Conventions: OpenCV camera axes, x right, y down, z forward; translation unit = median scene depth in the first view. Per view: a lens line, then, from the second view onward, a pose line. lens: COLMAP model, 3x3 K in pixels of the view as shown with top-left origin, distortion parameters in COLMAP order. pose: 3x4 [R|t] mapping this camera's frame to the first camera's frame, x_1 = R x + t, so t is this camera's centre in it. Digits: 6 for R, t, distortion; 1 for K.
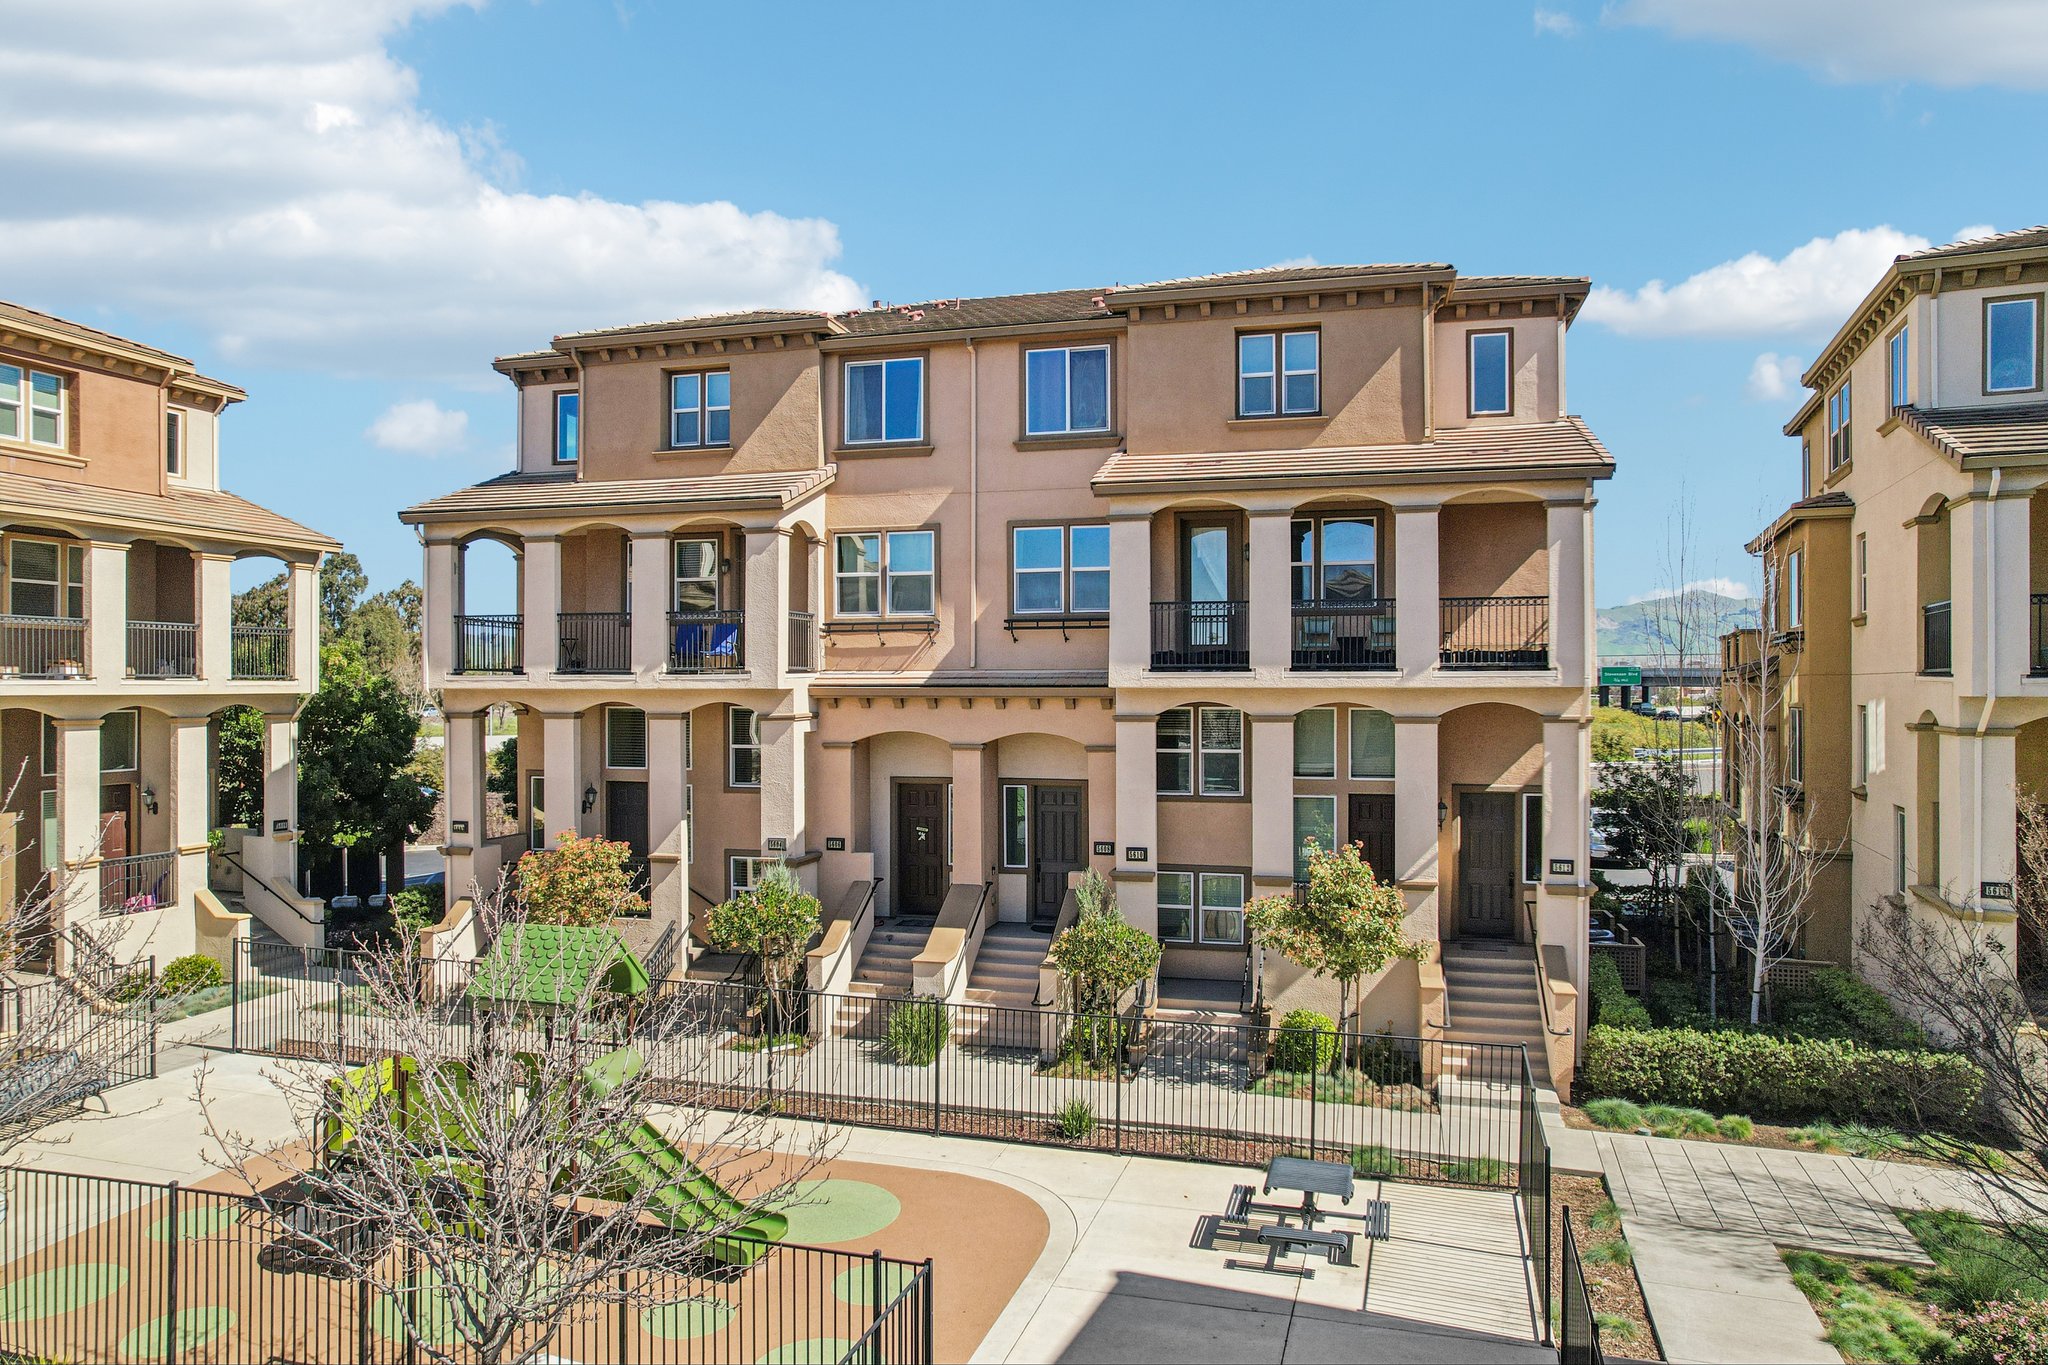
lens RADIAL K [[1332.7, 0, 1025.2], [0, 1332.7, 675.4], [0, 0, 1]] dist [-0.070876, 0.075882]
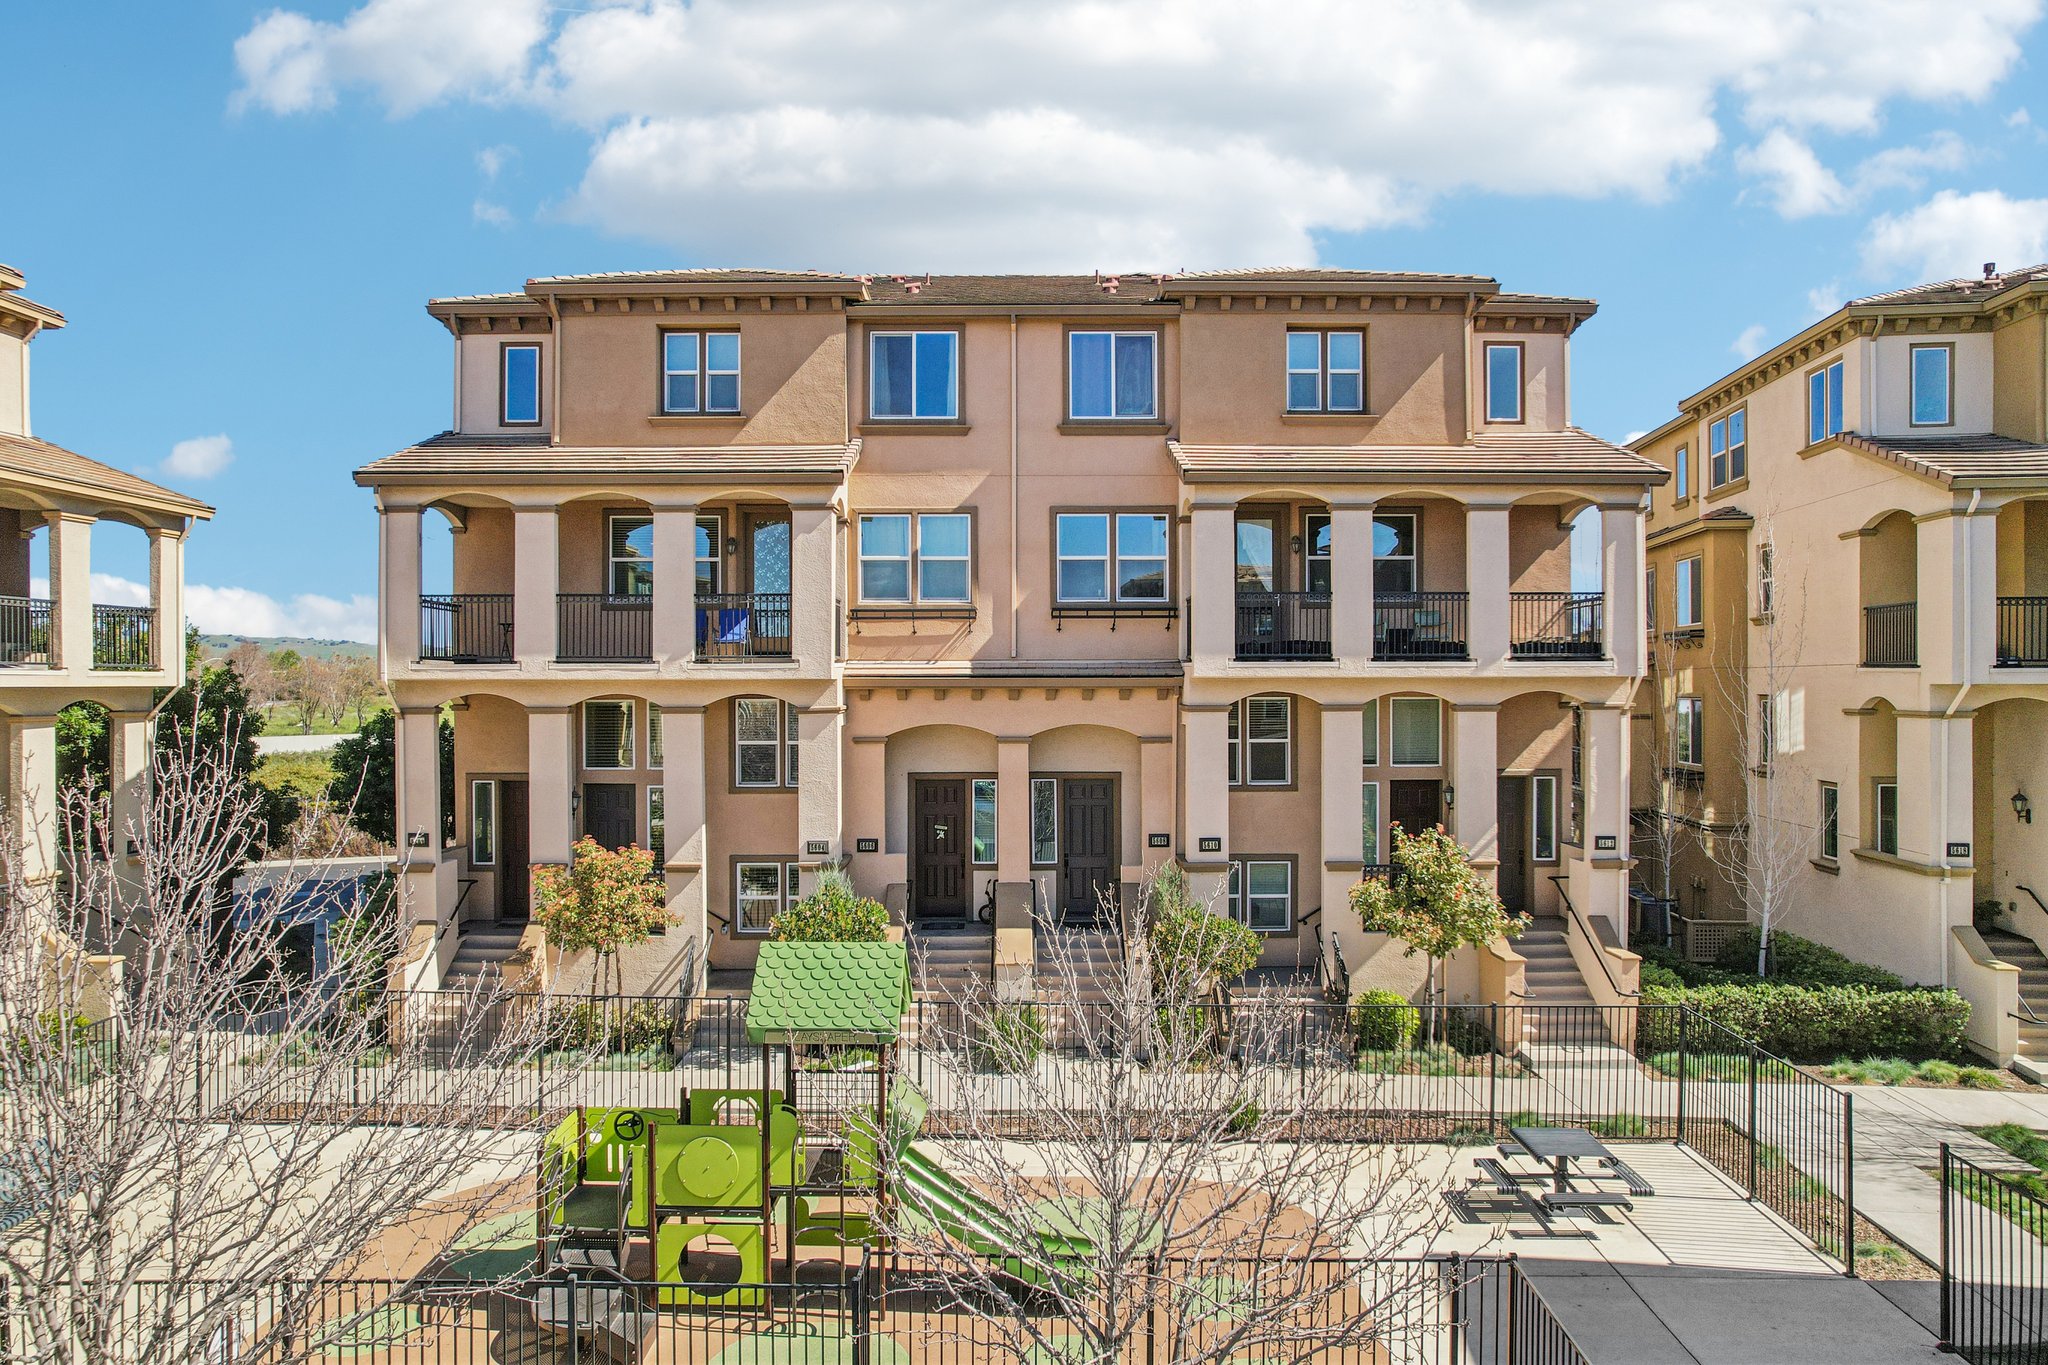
lens RADIAL K [[1334.6, 0, 1024.0], [0, 1334.6, 682.5], [0, 0, 1]] dist [-0.073898, 0.078258]
pose [[0.965291, -0.000326, 0.261178, -0.293856], [-0.001204, 0.999983, 0.005698, 0.006923], [-0.261175, -0.005815, 0.965274, 0.069759]]
